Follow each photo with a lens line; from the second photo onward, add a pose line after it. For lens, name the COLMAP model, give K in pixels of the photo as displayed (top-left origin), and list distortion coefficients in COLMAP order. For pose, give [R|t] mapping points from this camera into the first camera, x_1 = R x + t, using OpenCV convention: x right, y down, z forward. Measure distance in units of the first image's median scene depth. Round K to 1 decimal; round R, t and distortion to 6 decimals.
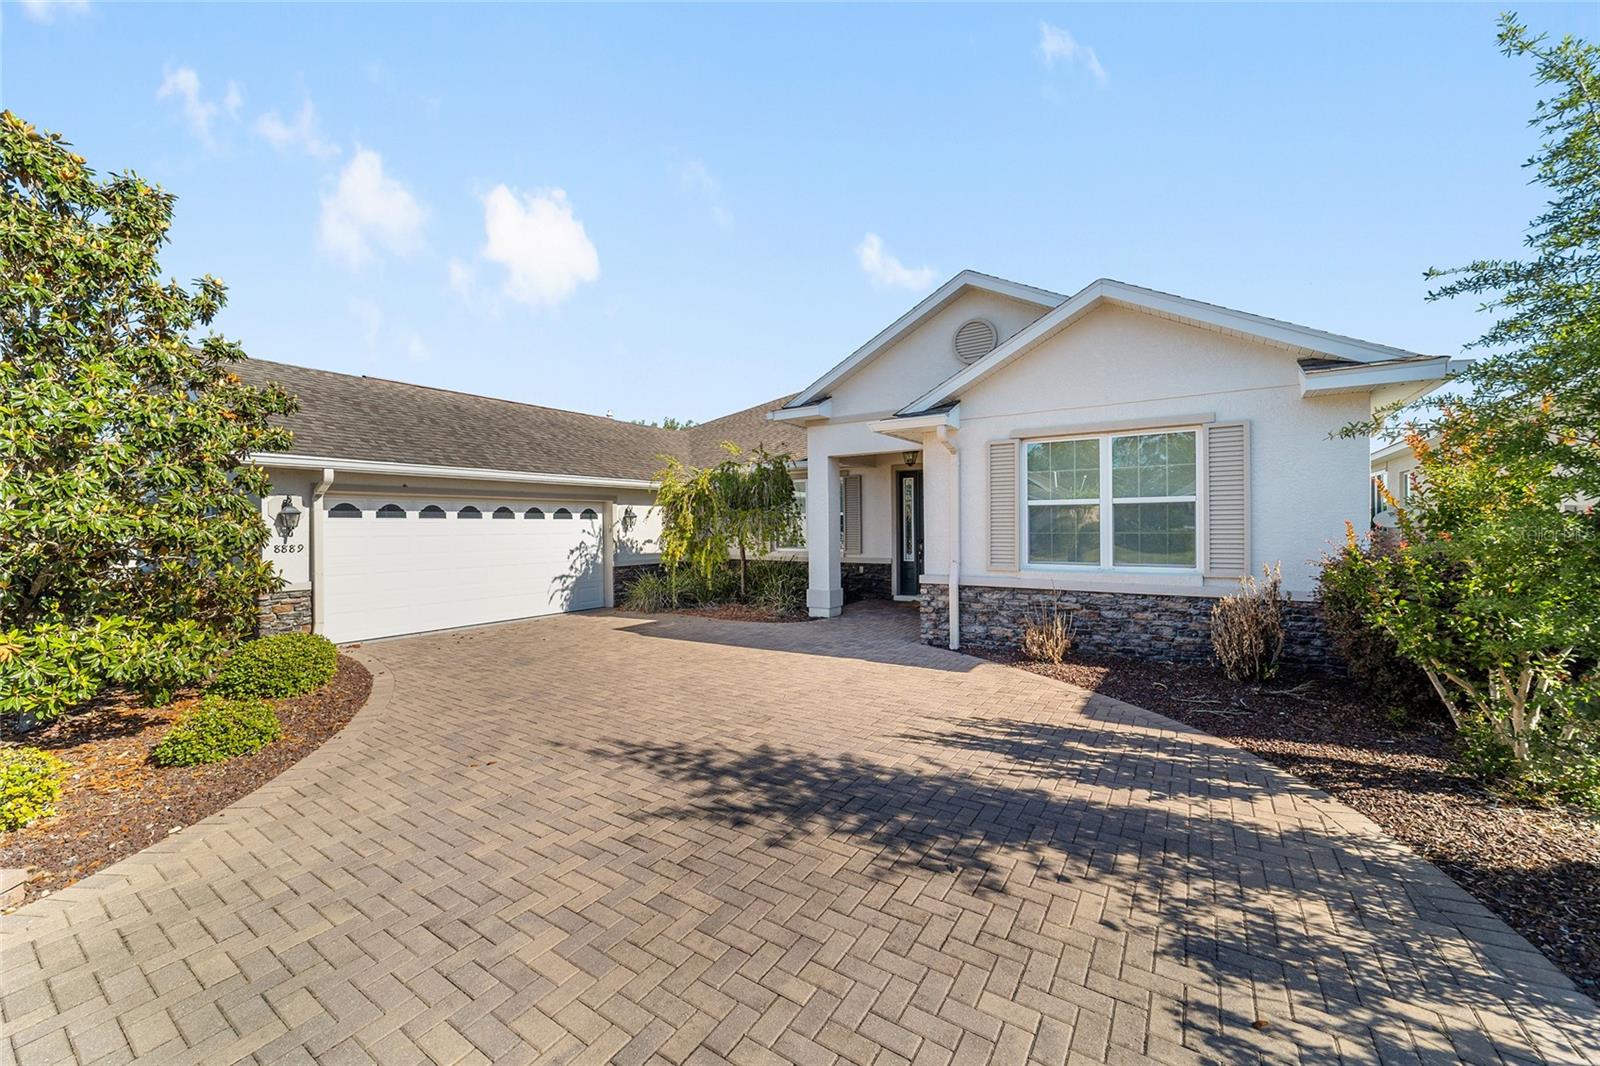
lens RADIAL K [[611.7, 0, 797.5], [0, 611.7, 528.7], [0, 0, 1]] dist [-0.018636, 0.008883]
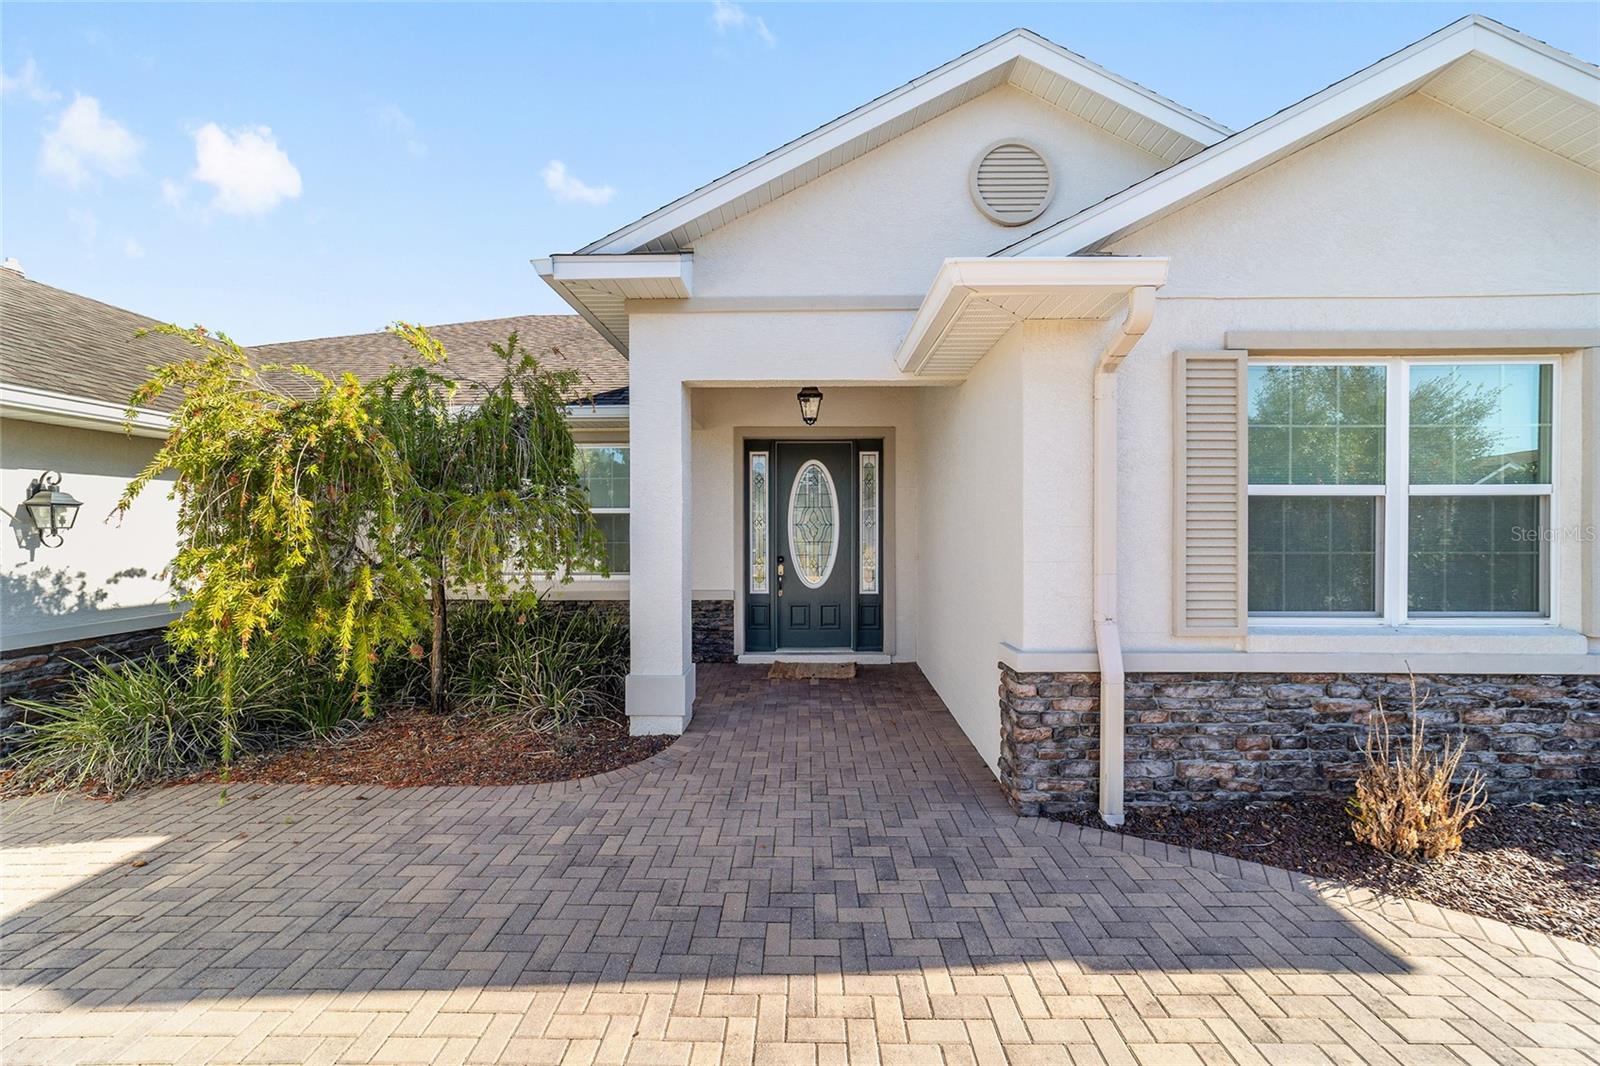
lens RADIAL K [[611.7, 0, 797.5], [0, 611.7, 528.7], [0, 0, 1]] dist [-0.018636, 0.008883]
pose [[0.841056, 0.007657, 0.540894, -0.160401], [-0.003128, 0.999952, -0.009292, -0.006269], [-0.540940, 0.006123, 0.841039, 0.736067]]
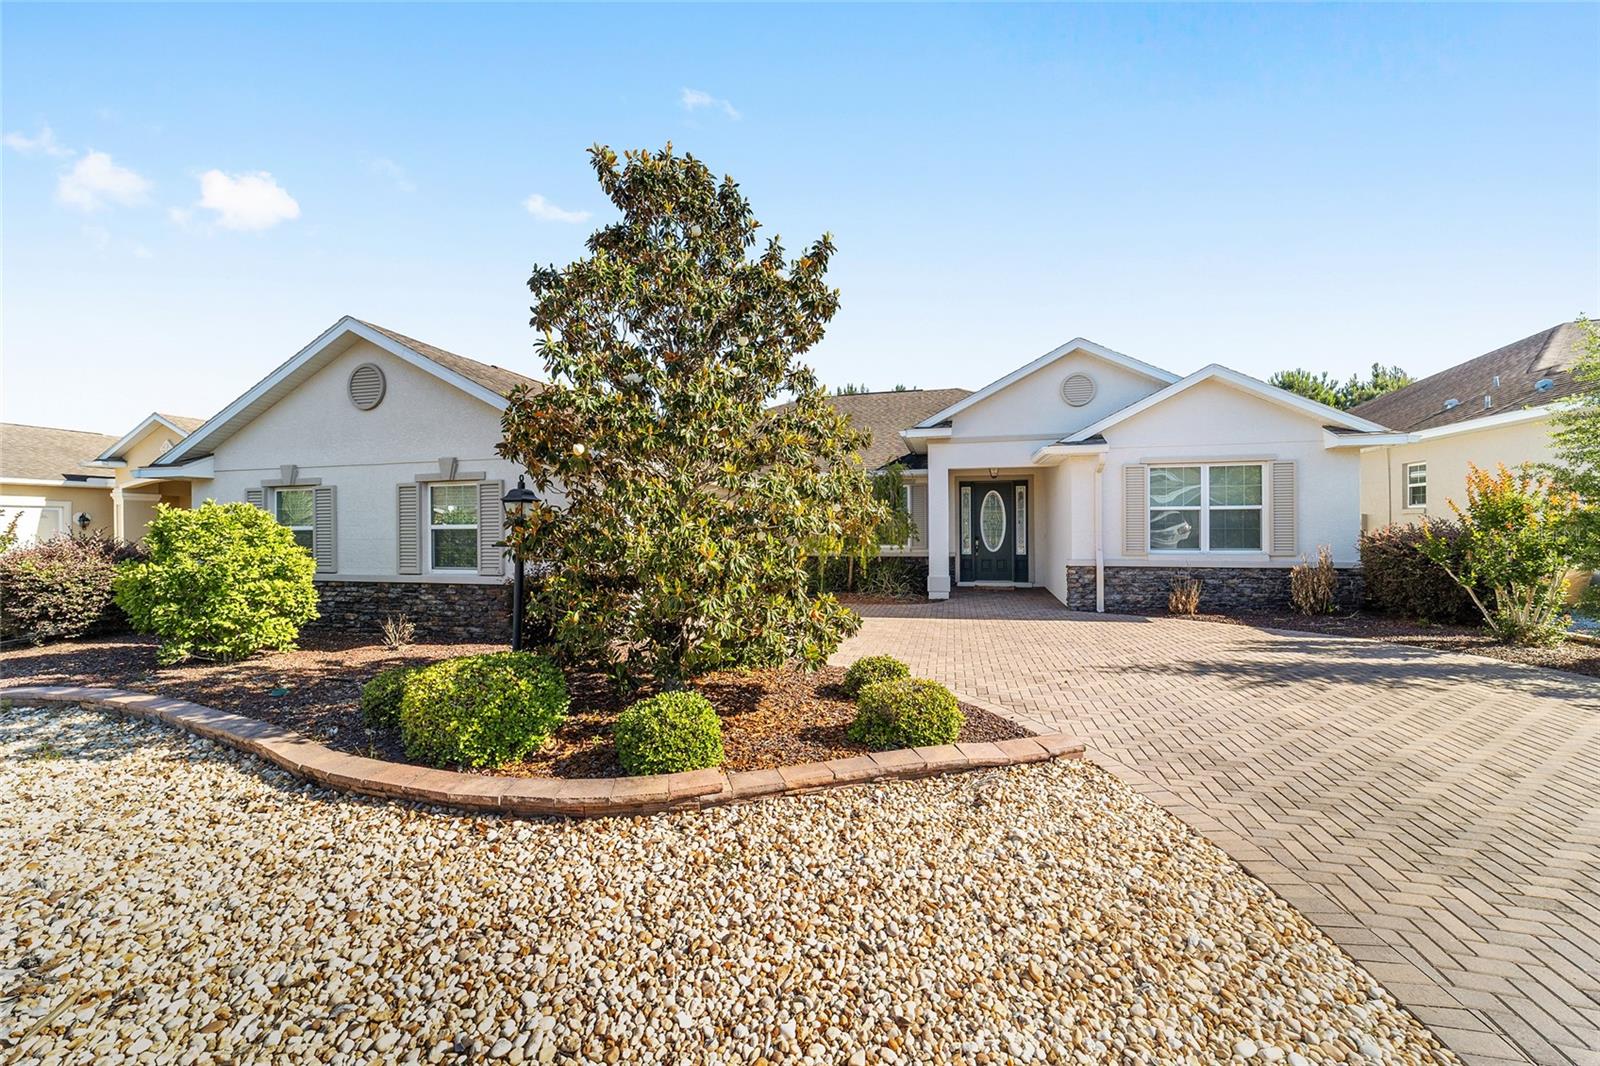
lens RADIAL K [[611.7, 0, 797.5], [0, 611.7, 528.7], [0, 0, 1]] dist [-0.018636, 0.008883]
pose [[0.944015, 0.002509, 0.329893, -0.835833], [-0.000229, 0.999976, -0.006949, 0.015428], [-0.329903, 0.006484, 0.943993, -0.087791]]
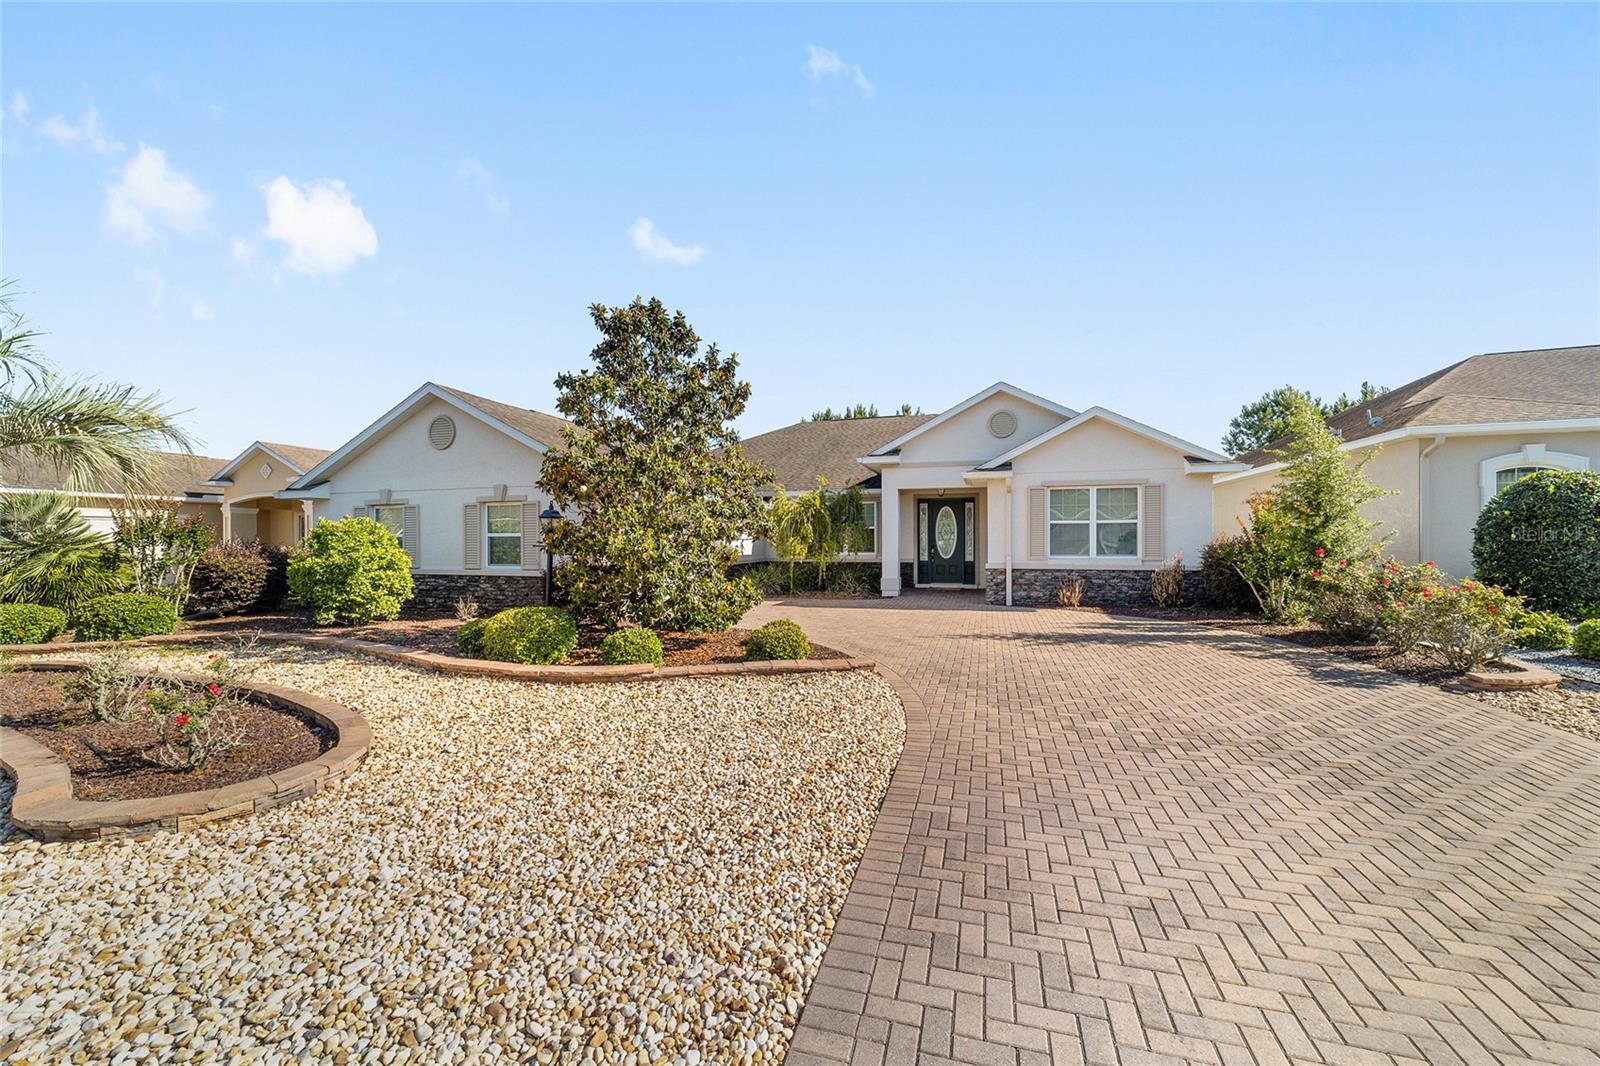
lens RADIAL K [[615.9, 0, 800.6], [0, 615.9, 548.4], [0, 0, 1]] dist [-0.010223, 0.000224]
pose [[0.958139, 0.002102, 0.286297, -0.792537], [-0.003923, 0.999976, 0.005785, 0.025821], [-0.286278, -0.006666, 0.958124, -0.495285]]
